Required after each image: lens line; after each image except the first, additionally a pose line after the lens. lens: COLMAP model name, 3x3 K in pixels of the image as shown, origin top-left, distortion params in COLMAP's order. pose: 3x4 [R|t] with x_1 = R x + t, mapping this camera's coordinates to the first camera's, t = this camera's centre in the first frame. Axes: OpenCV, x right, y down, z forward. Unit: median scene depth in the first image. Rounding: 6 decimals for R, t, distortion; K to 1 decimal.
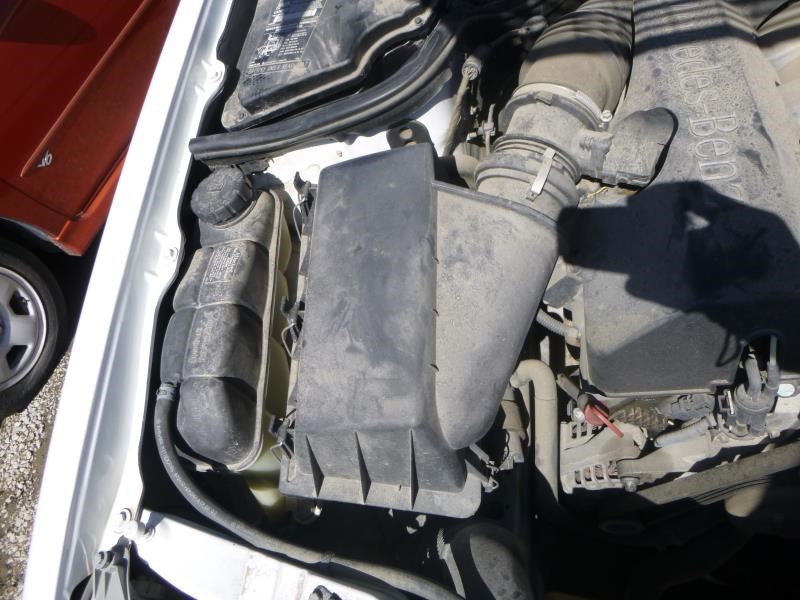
lens RADIAL K [[572.6, 0, 400.5], [0, 572.6, 287.1], [0, 0, 1]] dist [-0.044878, 0.006876]
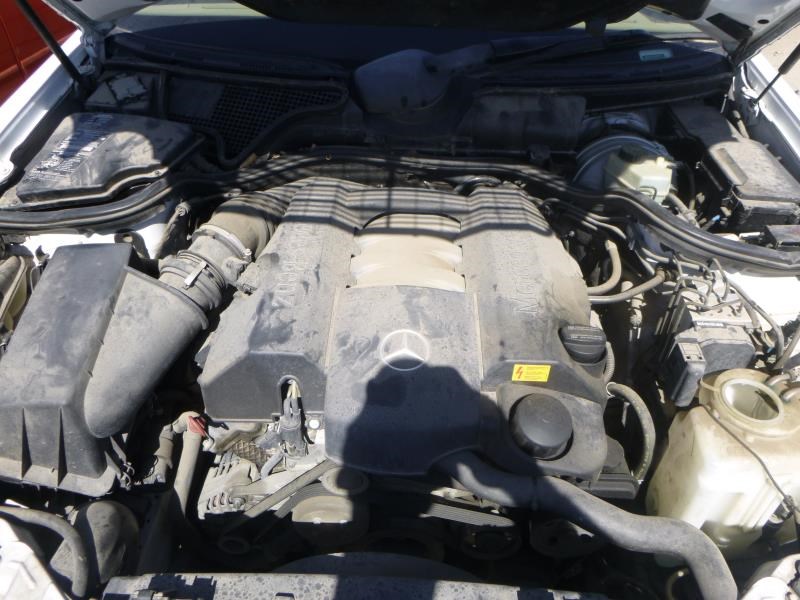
lens RADIAL K [[572.6, 0, 400.5], [0, 572.6, 287.1], [0, 0, 1]] dist [-0.044878, 0.006876]
pose [[0.933908, 0.202953, 0.294322, 0.299296], [-0.117861, 0.952005, -0.282481, 0.213311], [-0.337526, 0.229123, 0.913005, -0.647640]]
